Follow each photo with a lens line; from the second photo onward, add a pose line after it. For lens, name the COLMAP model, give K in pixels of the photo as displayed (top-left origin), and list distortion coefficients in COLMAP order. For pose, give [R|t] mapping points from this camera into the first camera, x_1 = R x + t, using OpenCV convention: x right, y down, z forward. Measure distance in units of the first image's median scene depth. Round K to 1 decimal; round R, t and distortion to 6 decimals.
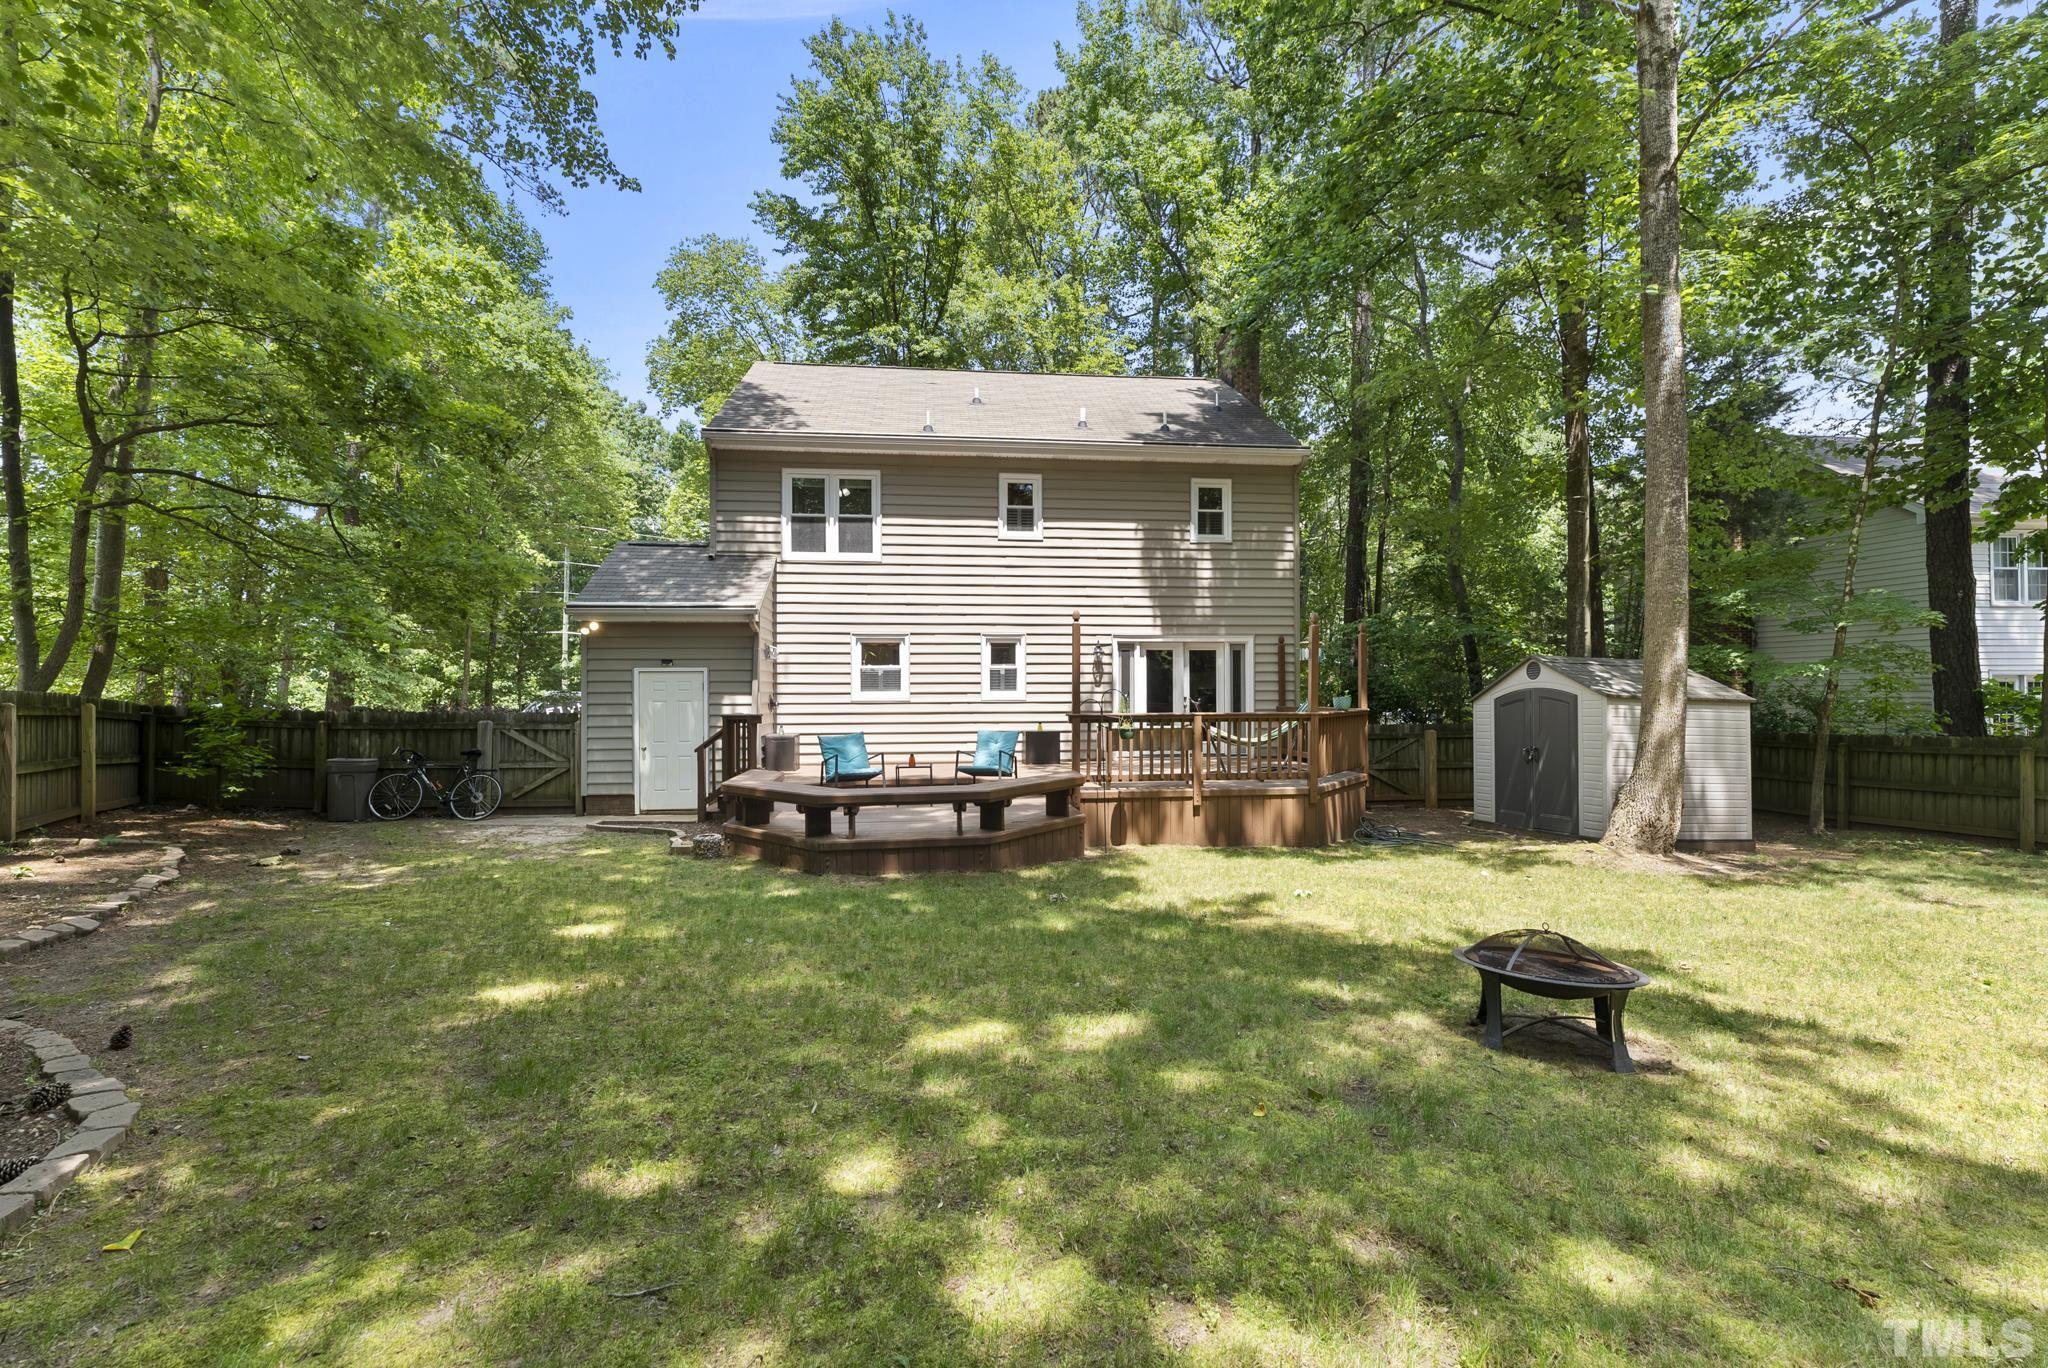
lens RADIAL K [[826.1, 0, 1017.9], [0, 826.1, 674.6], [0, 0, 1]] dist [0.002230, -0.000083]
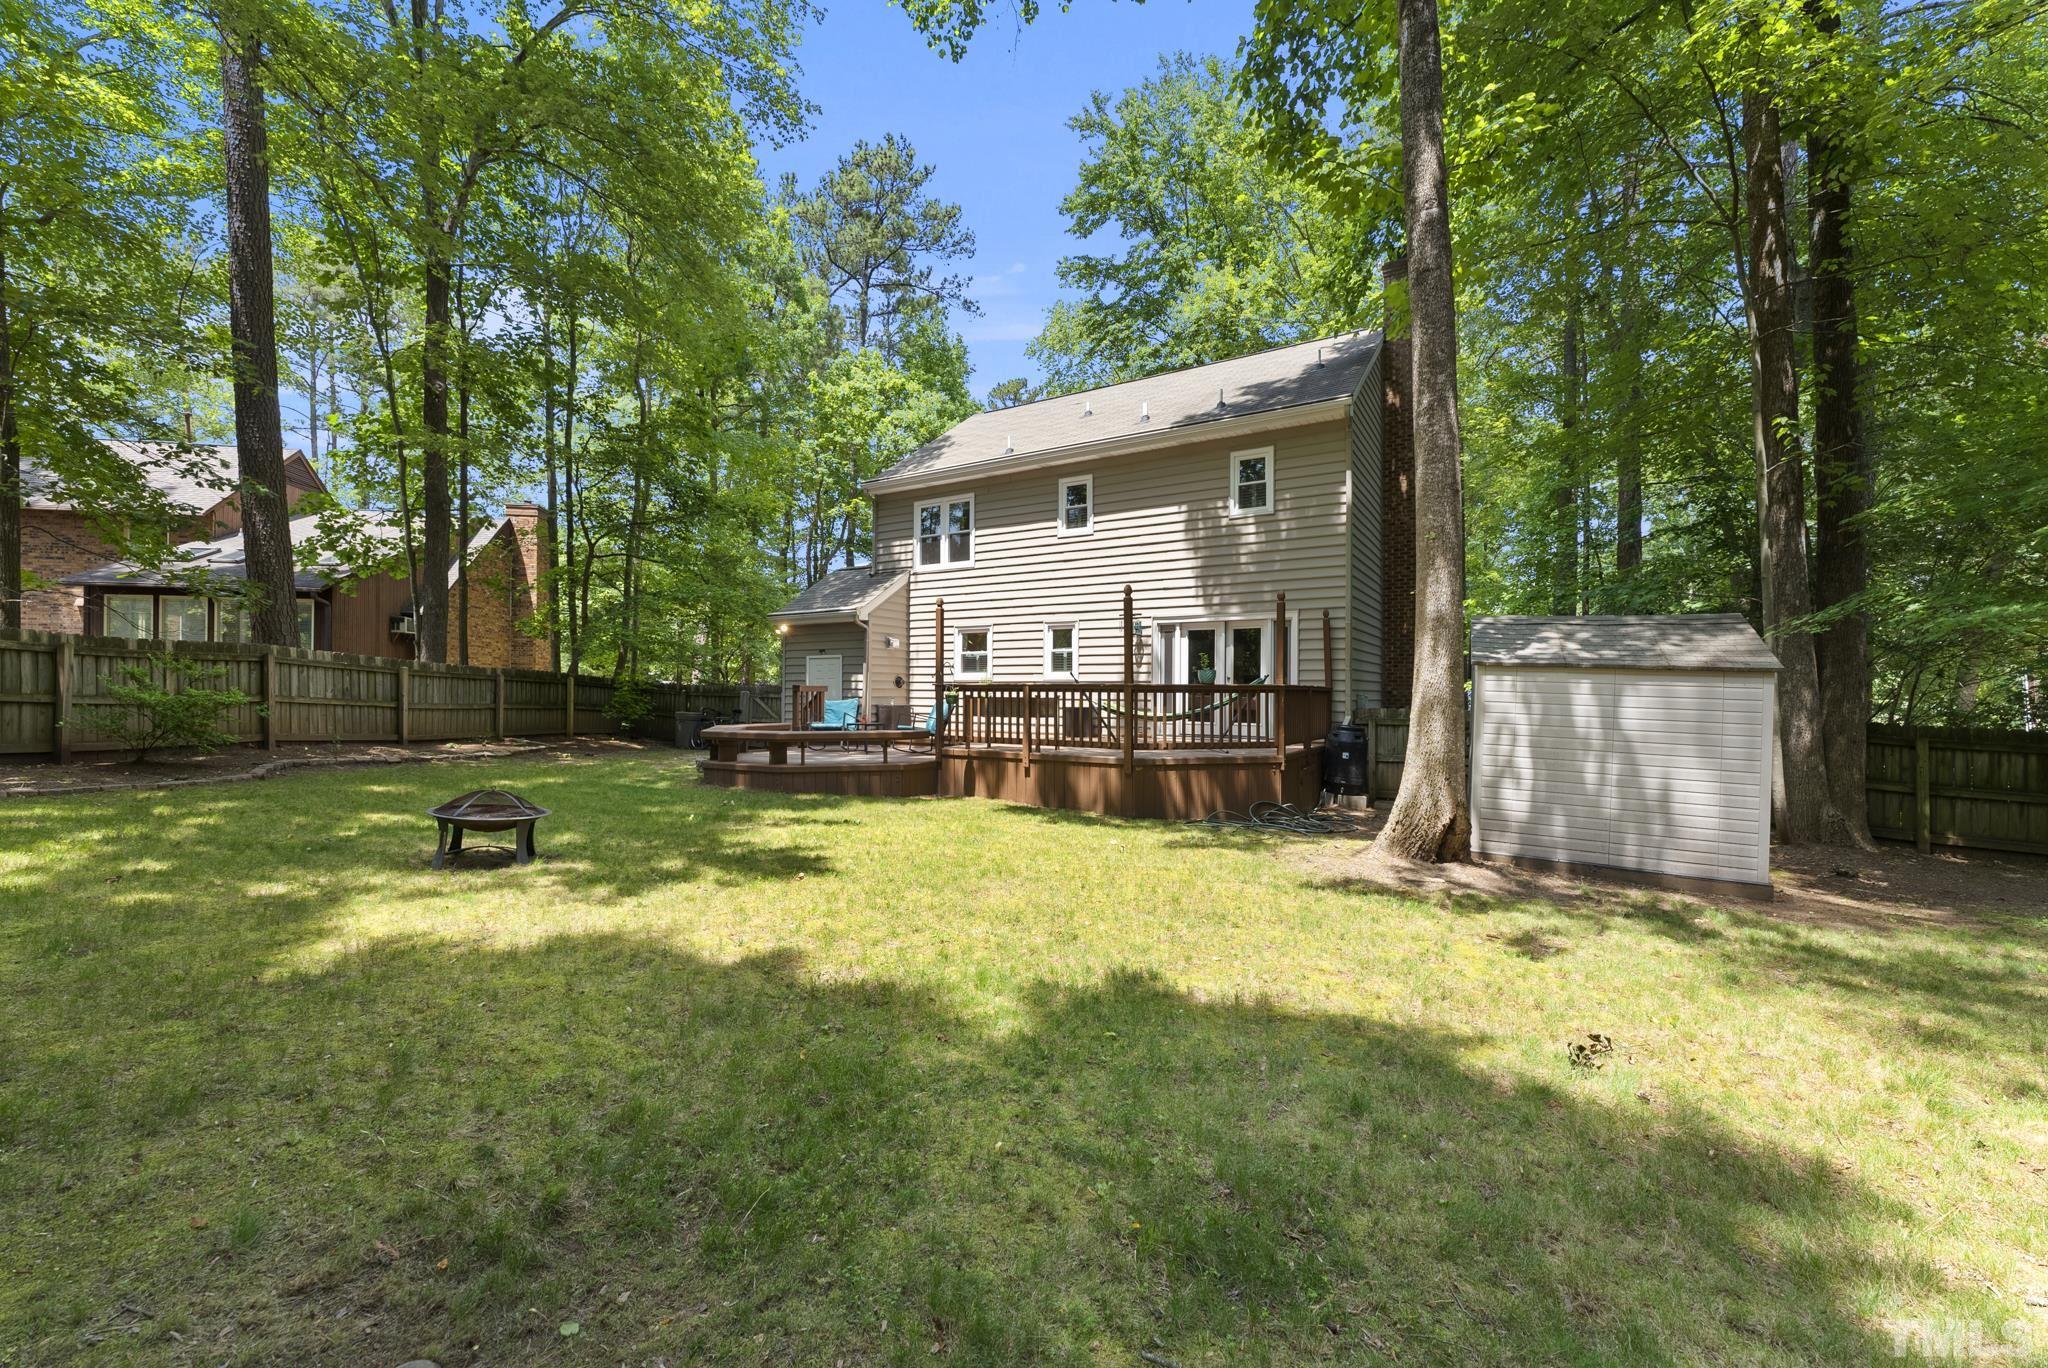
lens RADIAL K [[793.5, 0, 1017.8], [0, 793.5, 680.0], [0, 0, 1]] dist [-0.008368, 0.005812]
pose [[0.783612, -0.000507, -0.621250, 0.612541], [0.005498, 0.999966, 0.006118, 0.024482], [0.621226, -0.008210, 0.783588, 0.112307]]
